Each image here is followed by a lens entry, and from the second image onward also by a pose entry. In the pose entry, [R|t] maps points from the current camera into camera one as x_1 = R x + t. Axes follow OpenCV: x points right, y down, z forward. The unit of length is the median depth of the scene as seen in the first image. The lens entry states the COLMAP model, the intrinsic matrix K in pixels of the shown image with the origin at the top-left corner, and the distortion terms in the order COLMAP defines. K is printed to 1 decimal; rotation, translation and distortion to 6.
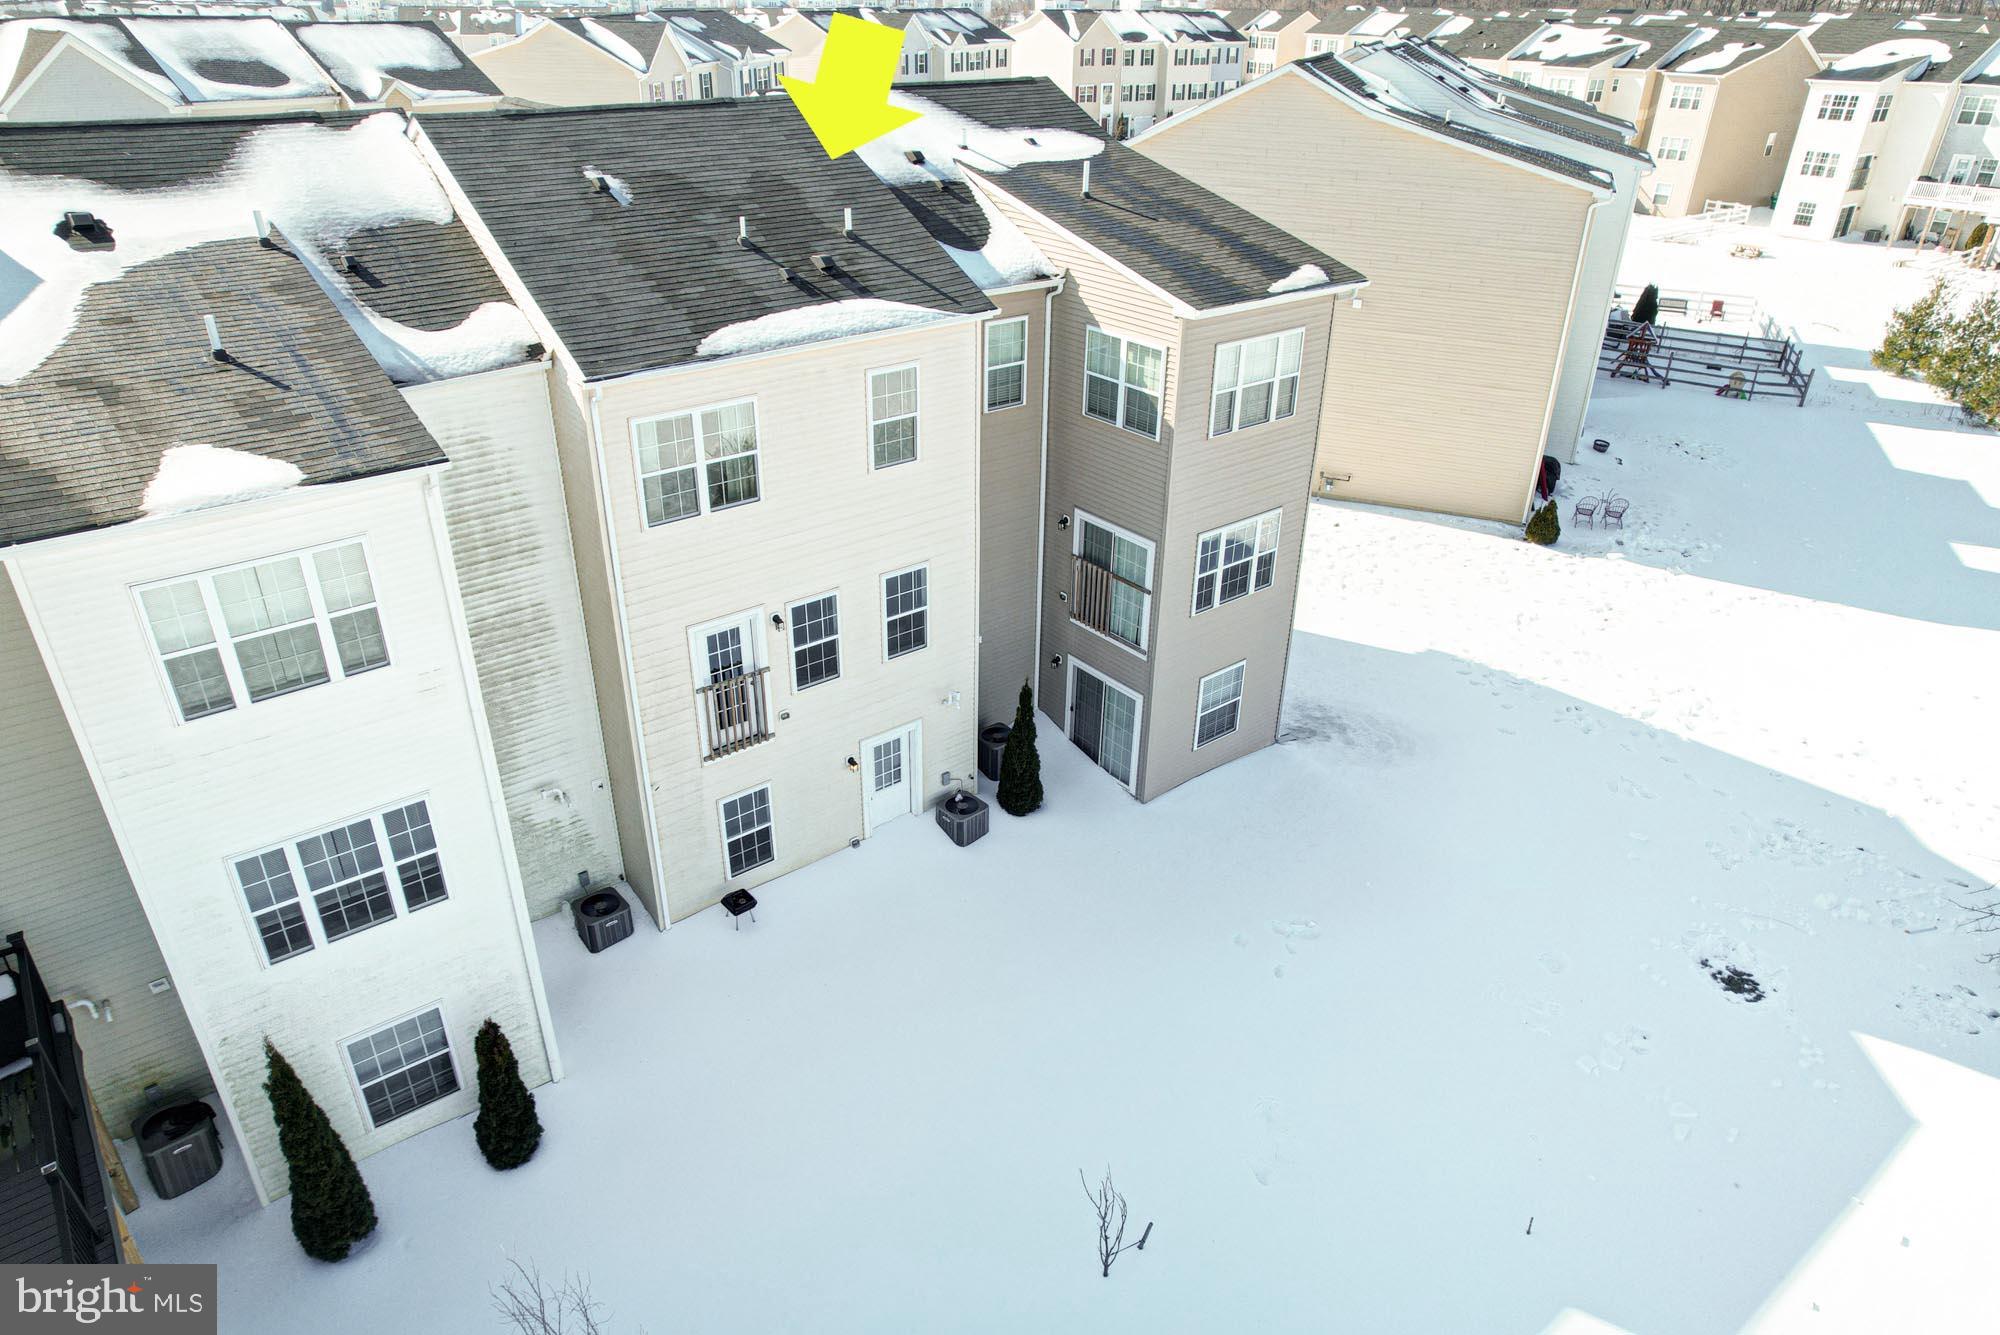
lens RADIAL K [[1282.5, 0, 992.9], [0, 1282.5, 686.9], [0, 0, 1]] dist [-0.074251, 0.065993]
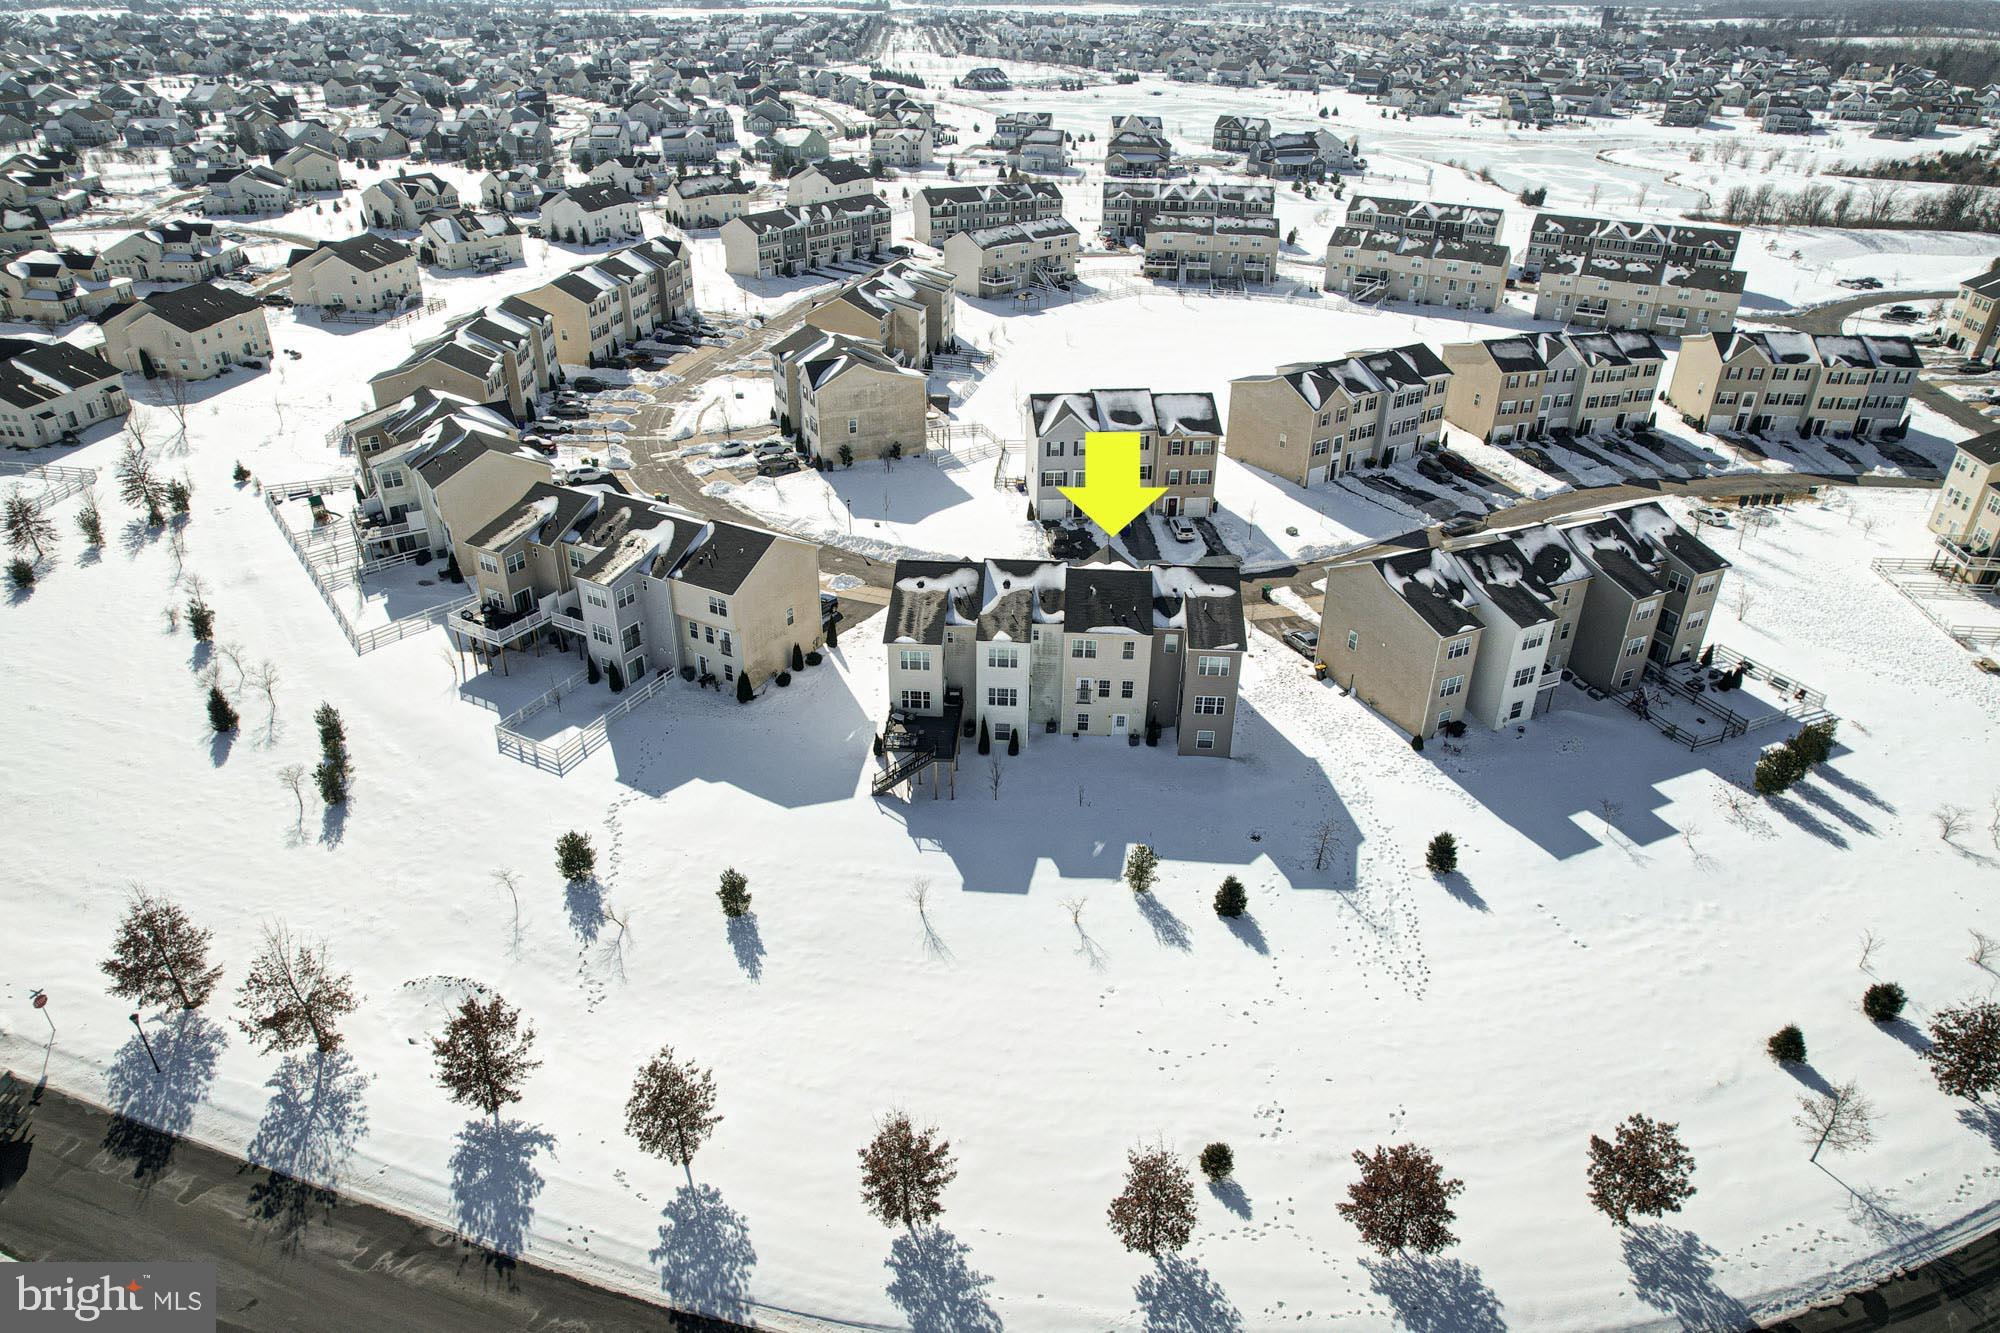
lens RADIAL K [[1282.5, 0, 992.9], [0, 1282.5, 685.9], [0, 0, 1]] dist [-0.074251, 0.065993]
pose [[0.740959, 0.326571, -0.586798, 2.286131], [-0.328475, 0.938379, 0.107466, -0.409520], [0.585734, 0.113120, 0.802570, -2.992264]]
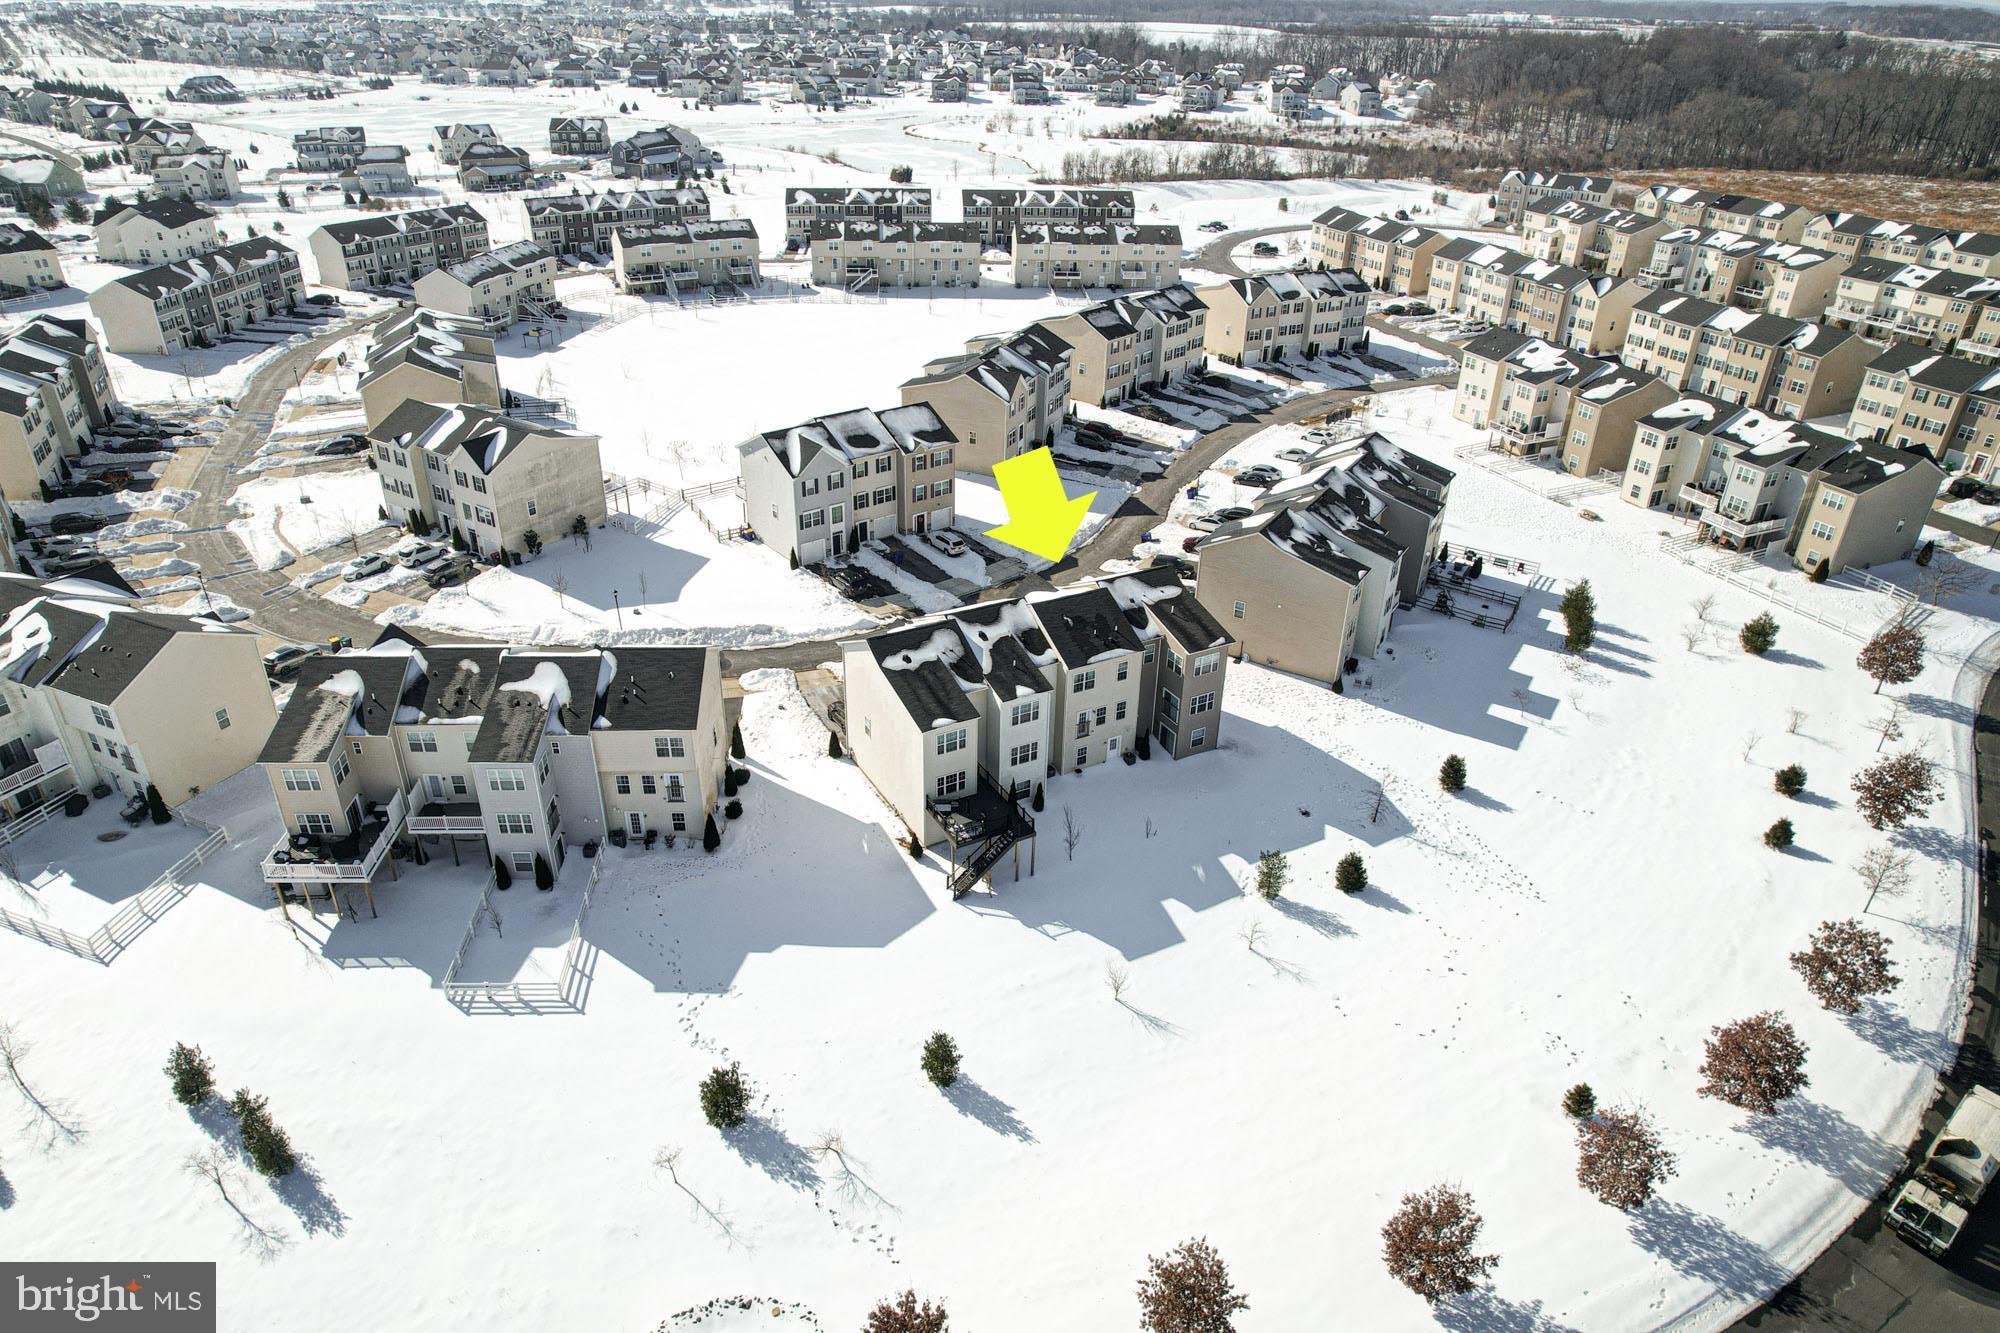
lens RADIAL K [[1282.5, 0, 992.9], [0, 1282.5, 685.9], [0, 0, 1]] dist [-0.074251, 0.065993]
pose [[0.985474, 0.088335, -0.145042, 0.134107], [-0.088274, 0.996073, 0.006867, -0.137089], [0.145079, 0.006037, 0.989402, -3.528671]]
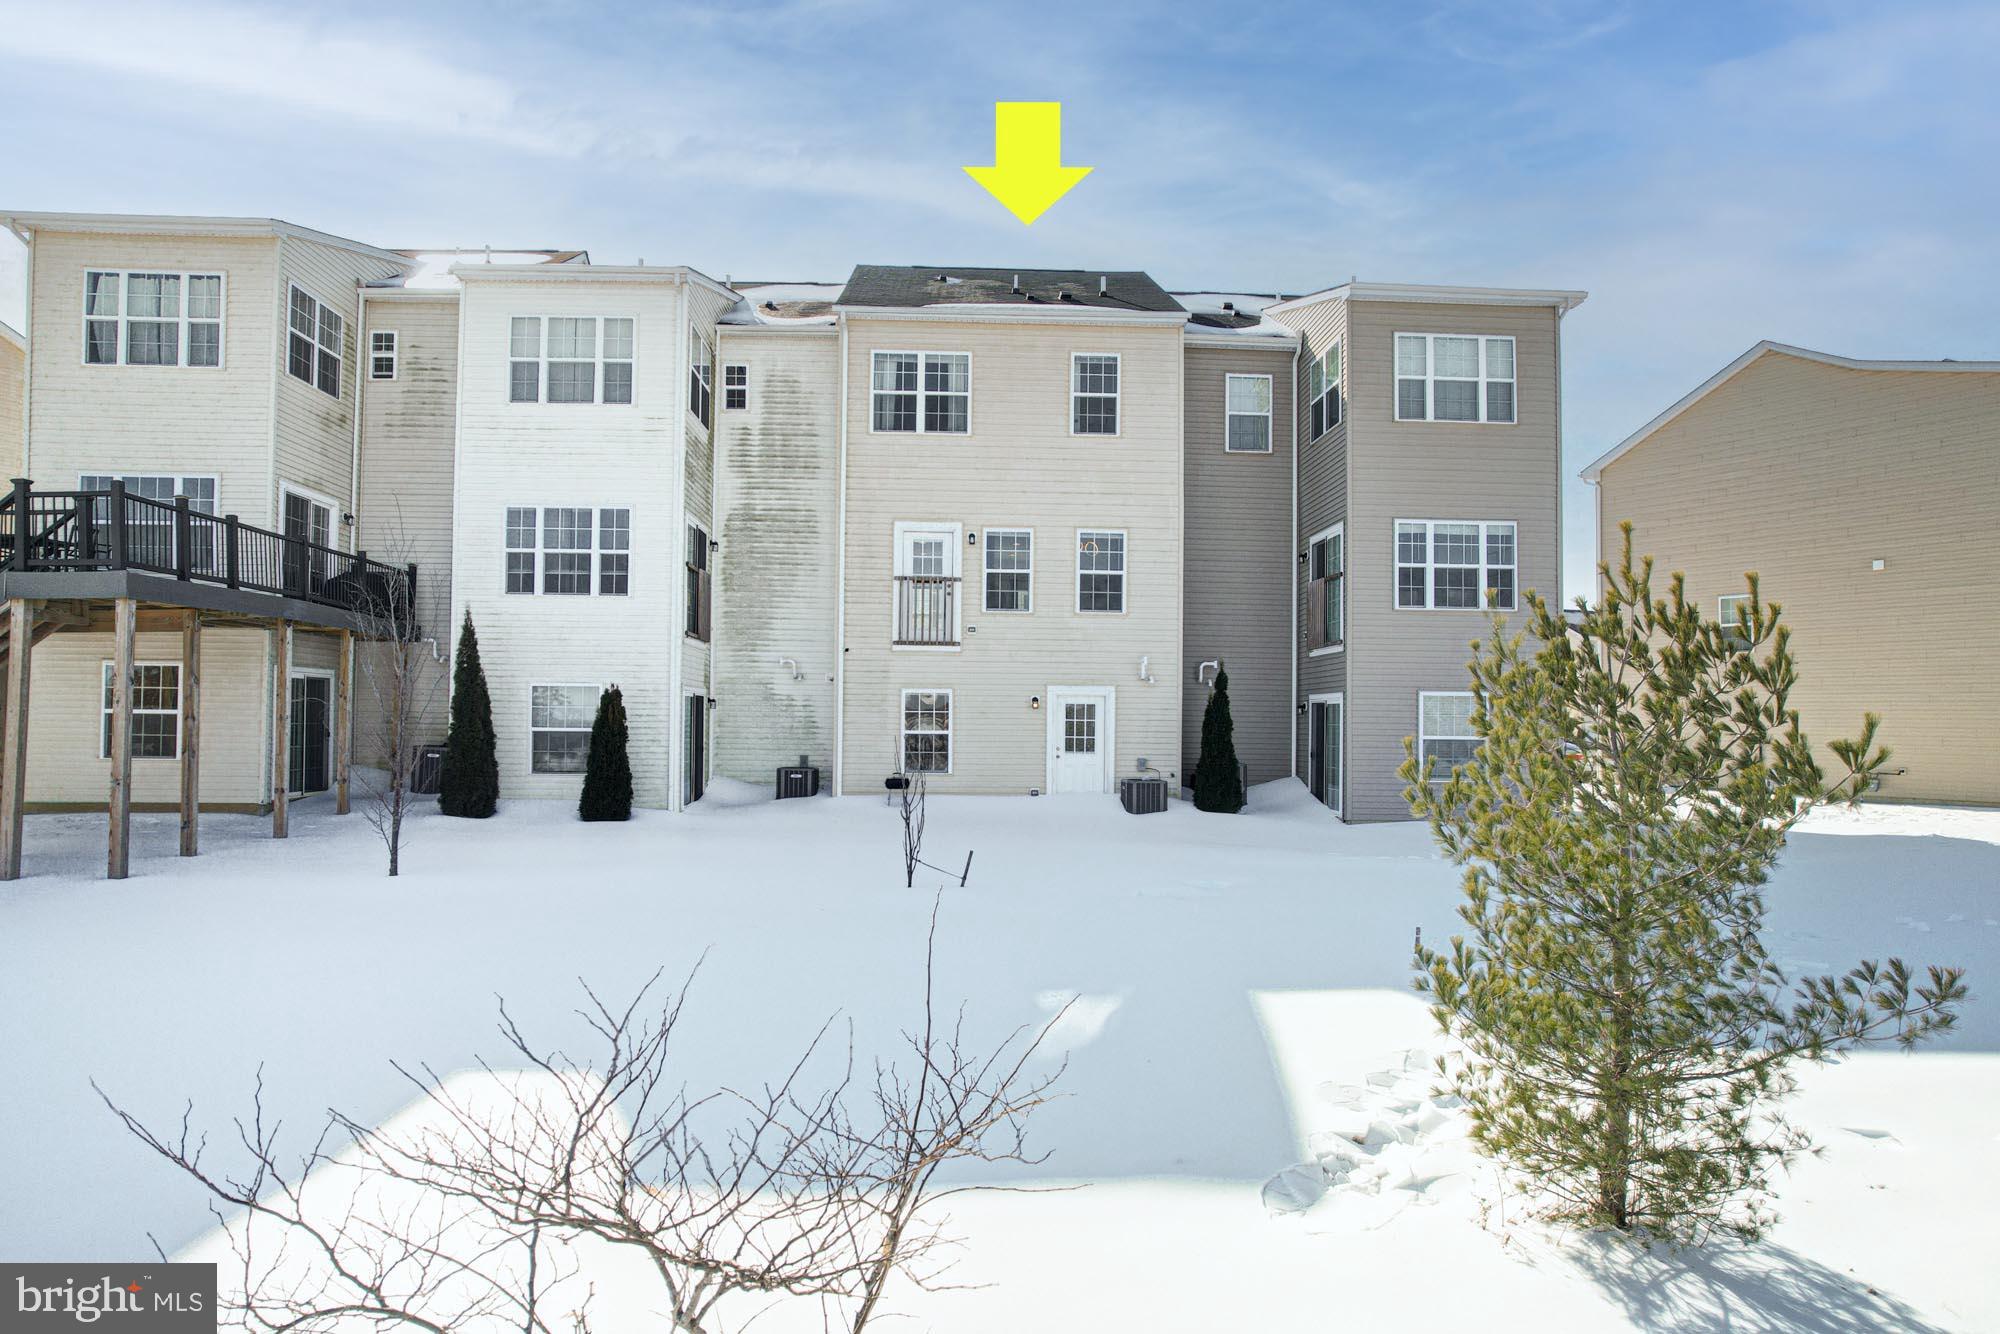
lens RADIAL K [[1282.5, 0, 992.9], [0, 1282.5, 686.4], [0, 0, 1]] dist [-0.074251, 0.065993]
pose [[0.807496, -0.019478, -0.589551, 0.525400], [-0.288258, 0.858958, -0.423200, 0.541155], [0.514643, 0.511675, 0.687990, 0.229758]]
